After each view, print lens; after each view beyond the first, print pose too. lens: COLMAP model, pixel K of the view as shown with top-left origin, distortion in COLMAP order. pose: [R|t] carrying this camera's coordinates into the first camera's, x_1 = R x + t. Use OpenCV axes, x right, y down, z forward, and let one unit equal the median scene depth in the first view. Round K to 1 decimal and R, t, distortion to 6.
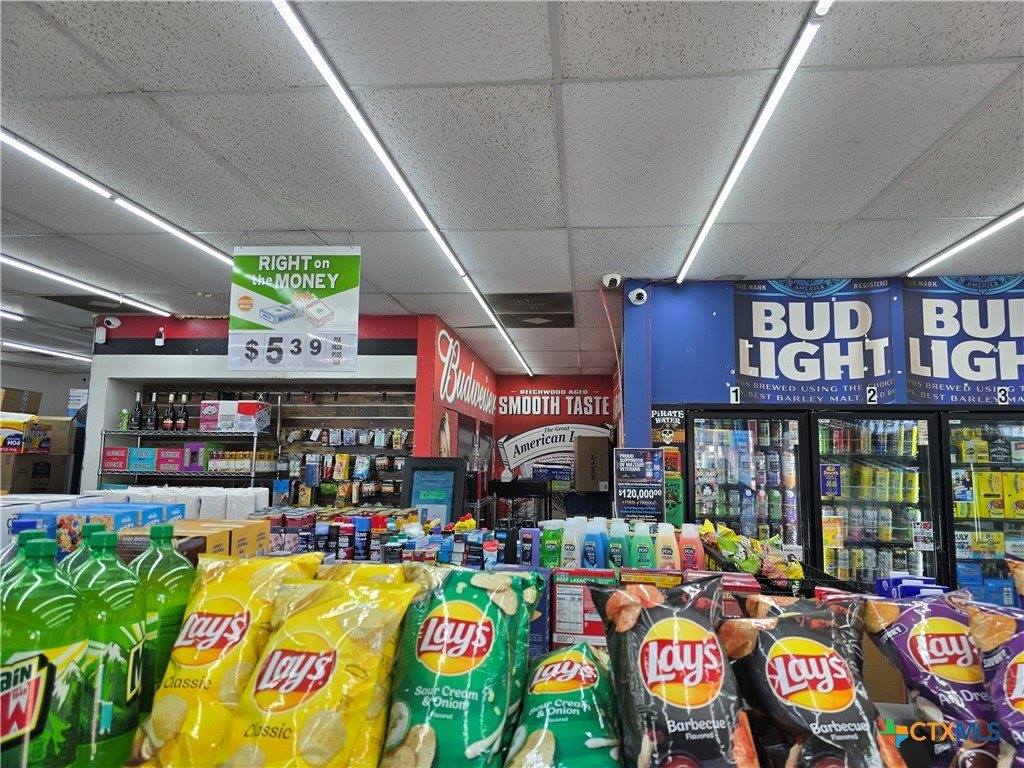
lens RADIAL K [[684.6, 0, 520.2], [0, 684.6, 382.2], [0, 0, 1]] dist [0.069168, -0.065832]
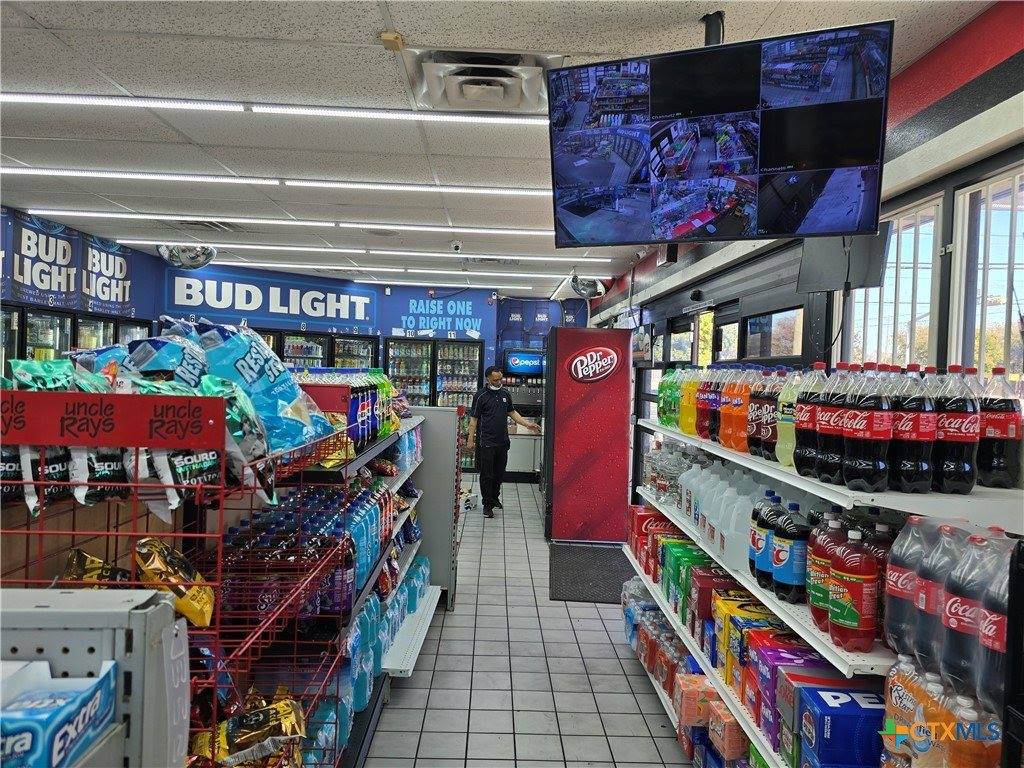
lens RADIAL K [[684.6, 0, 513.1], [0, 684.6, 383.3], [0, 0, 1]] dist [0.069168, -0.065832]
pose [[-0.130232, -0.039523, 0.990695, -0.981232], [-0.141208, 0.989759, 0.020923, 0.024009], [-0.981377, -0.137169, -0.134480, 0.157024]]
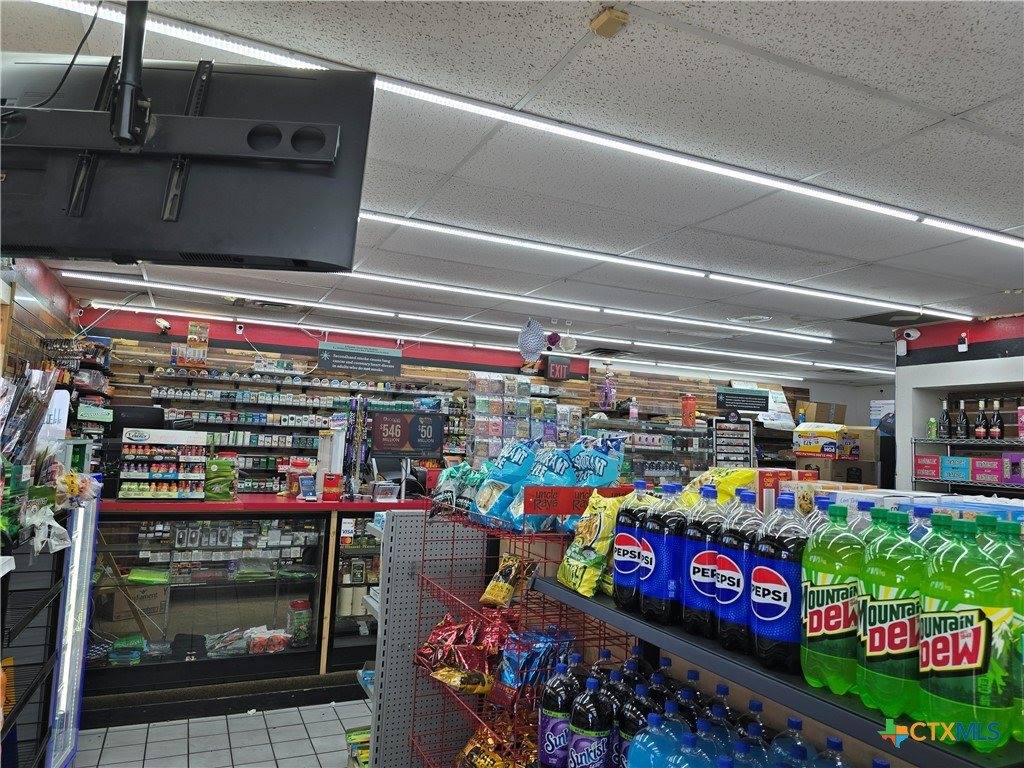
lens RADIAL K [[684.6, 0, 496.7], [0, 684.6, 380.5], [0, 0, 1]] dist [0.069168, -0.065832]
pose [[0.493059, -0.071614, -0.867043, 0.001674], [0.057685, 0.997104, -0.049552, -0.002417], [0.868081, -0.025583, 0.495763, -0.069984]]
